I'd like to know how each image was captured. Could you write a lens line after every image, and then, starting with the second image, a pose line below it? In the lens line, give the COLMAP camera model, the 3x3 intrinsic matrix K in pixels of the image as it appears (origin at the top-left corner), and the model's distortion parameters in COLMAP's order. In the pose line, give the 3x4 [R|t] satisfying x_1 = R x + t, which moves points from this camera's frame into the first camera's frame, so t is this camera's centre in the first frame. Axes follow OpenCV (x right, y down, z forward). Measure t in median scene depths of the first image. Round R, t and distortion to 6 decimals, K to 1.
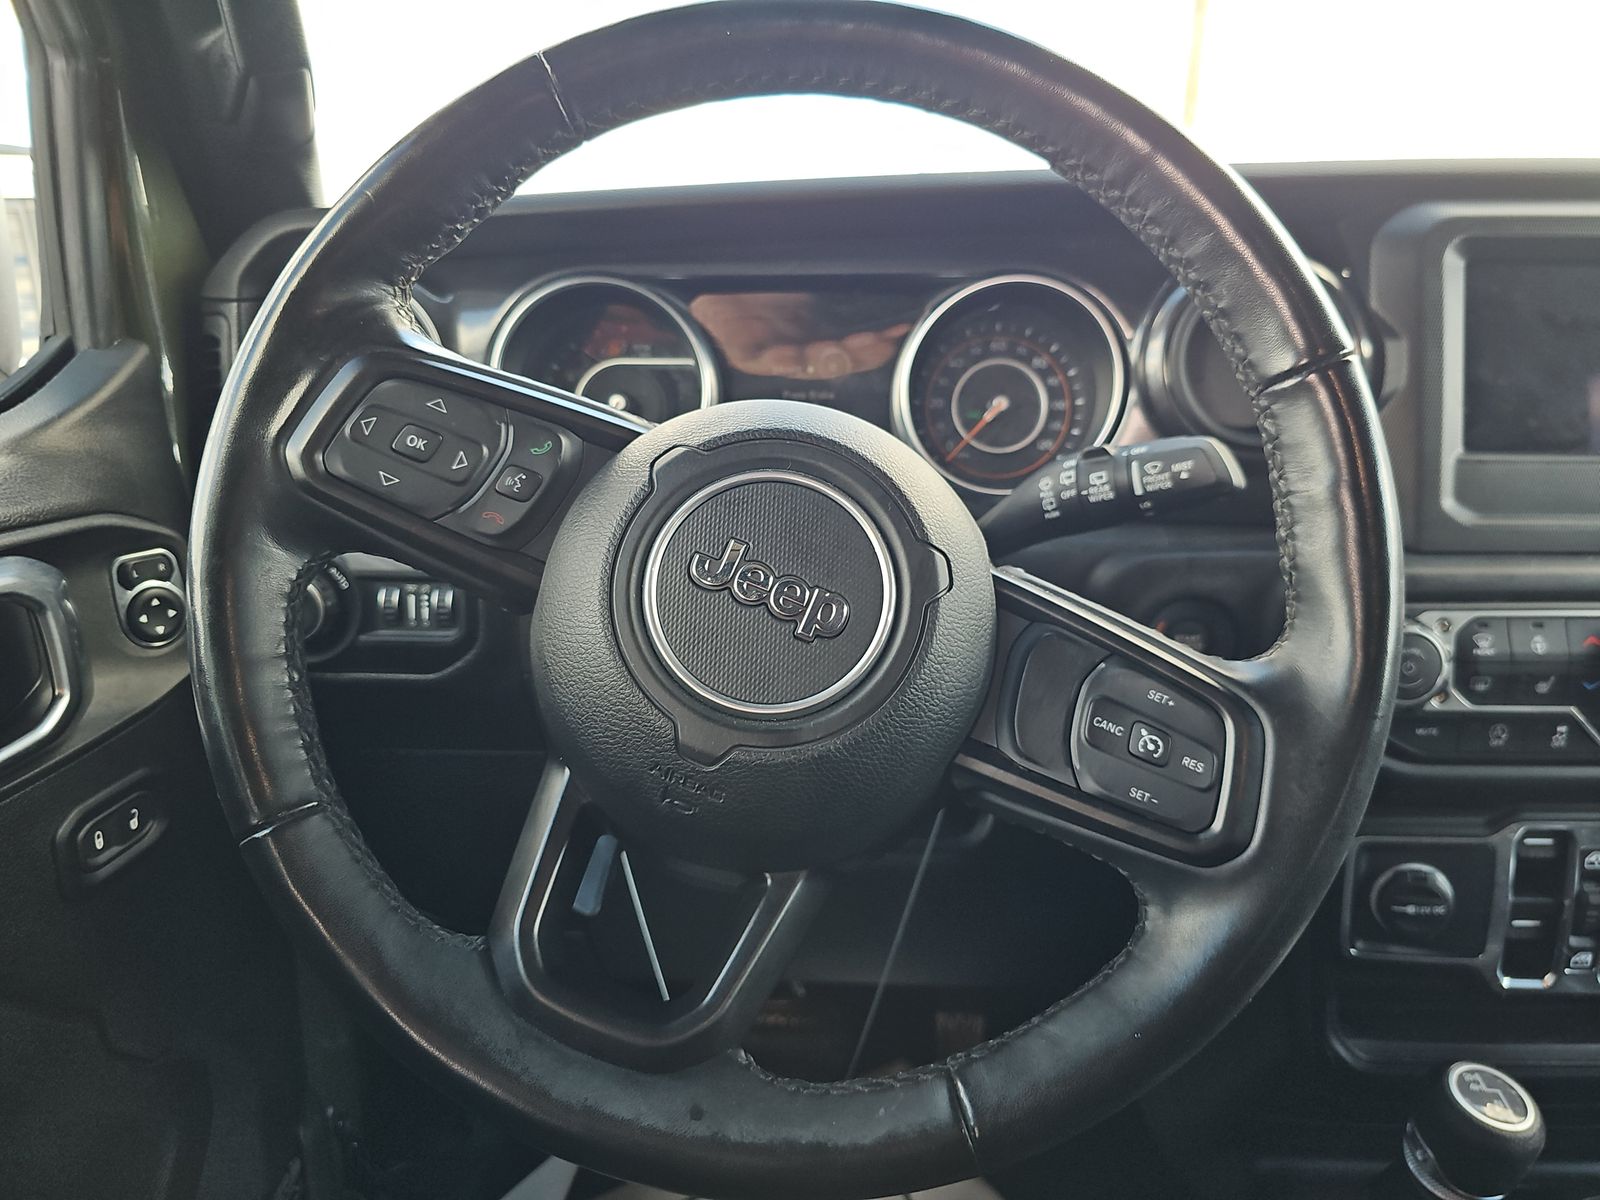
lens RADIAL K [[956.5, 0, 800.0], [0, 956.5, 600.0], [0, 0, 1]] dist [-0.000363, -0.015977]
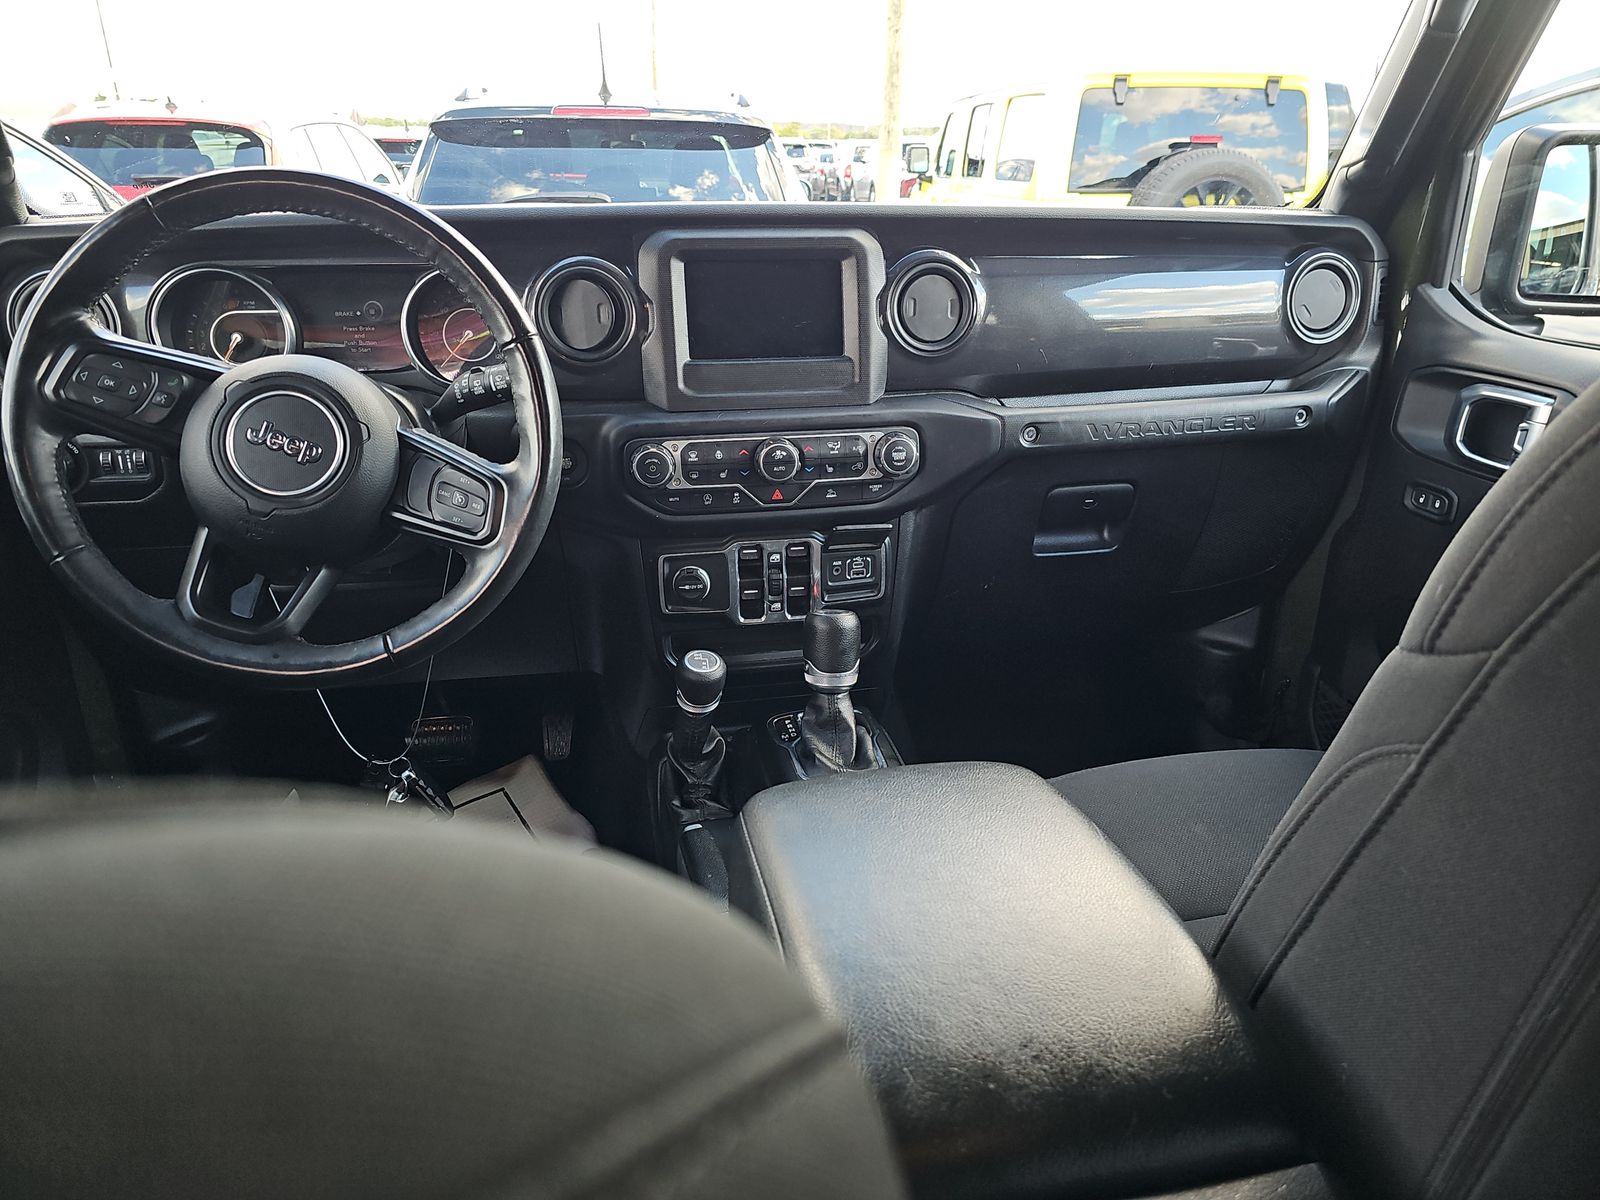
lens RADIAL K [[956.5, 0, 800.0], [0, 956.5, 600.0], [0, 0, 1]] dist [-0.000363, -0.015977]
pose [[0.974355, -0.076092, 0.211760, 0.637025], [0.043103, 0.986776, 0.156255, 0.055191], [-0.220850, -0.143120, 0.964750, -1.514094]]
